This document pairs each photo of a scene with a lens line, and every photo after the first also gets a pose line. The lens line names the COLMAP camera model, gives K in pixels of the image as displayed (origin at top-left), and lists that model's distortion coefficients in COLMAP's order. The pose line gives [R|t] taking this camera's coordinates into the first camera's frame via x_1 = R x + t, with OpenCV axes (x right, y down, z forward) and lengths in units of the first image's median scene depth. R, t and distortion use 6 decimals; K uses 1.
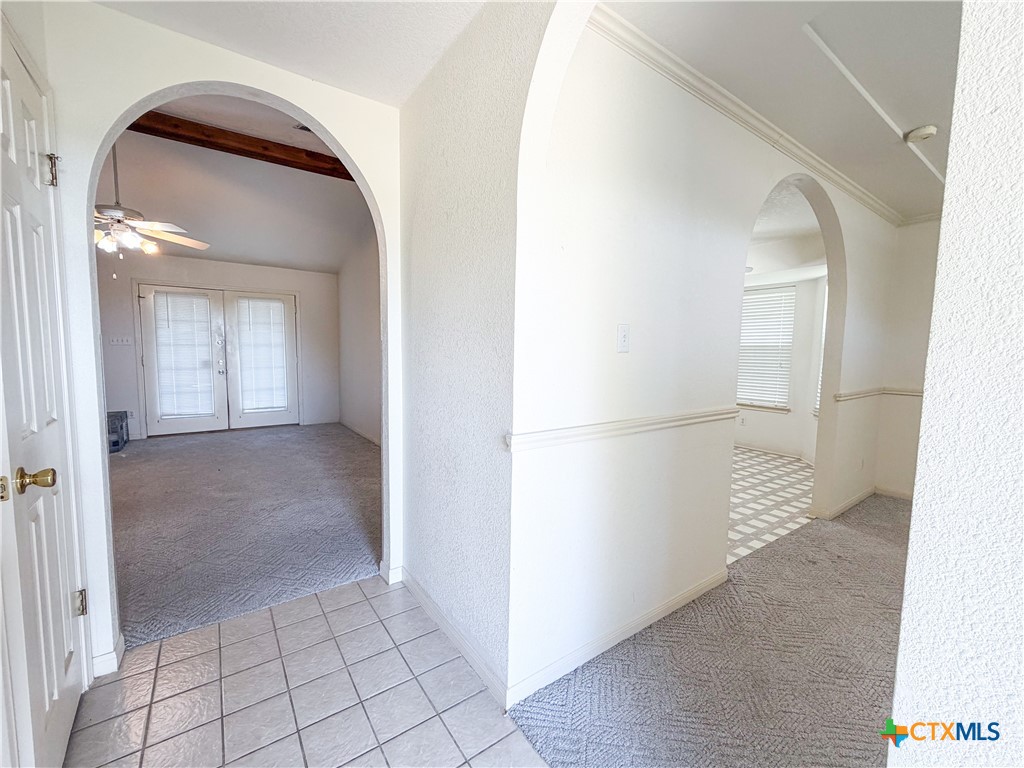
lens RADIAL K [[420.1, 0, 512.0], [0, 420.1, 384.0], [0, 0, 1]] dist [-0.000239, 0.000129]
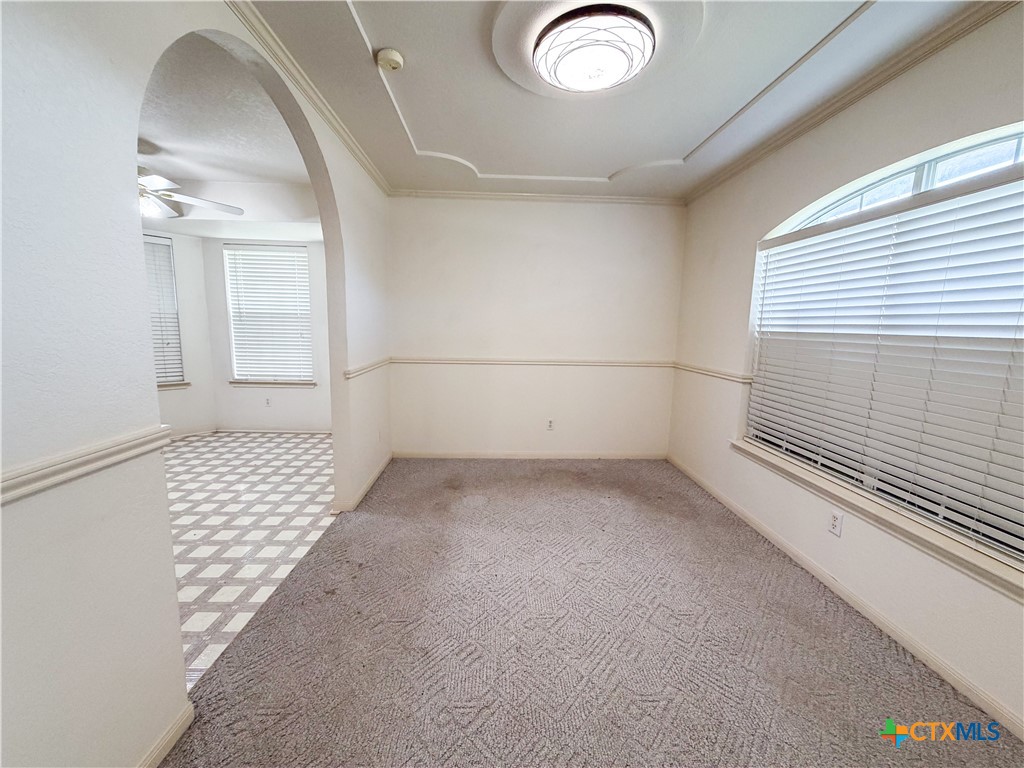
lens RADIAL K [[407.3, 0, 512.0], [0, 407.3, 384.0], [0, 0, 1]] dist [-0.002198, -0.000225]
pose [[0.546619, -0.124155, 0.828127, 0.222047], [0.052474, 0.992083, 0.114100, -0.023869], [-0.835736, -0.018914, 0.548806, 0.212310]]
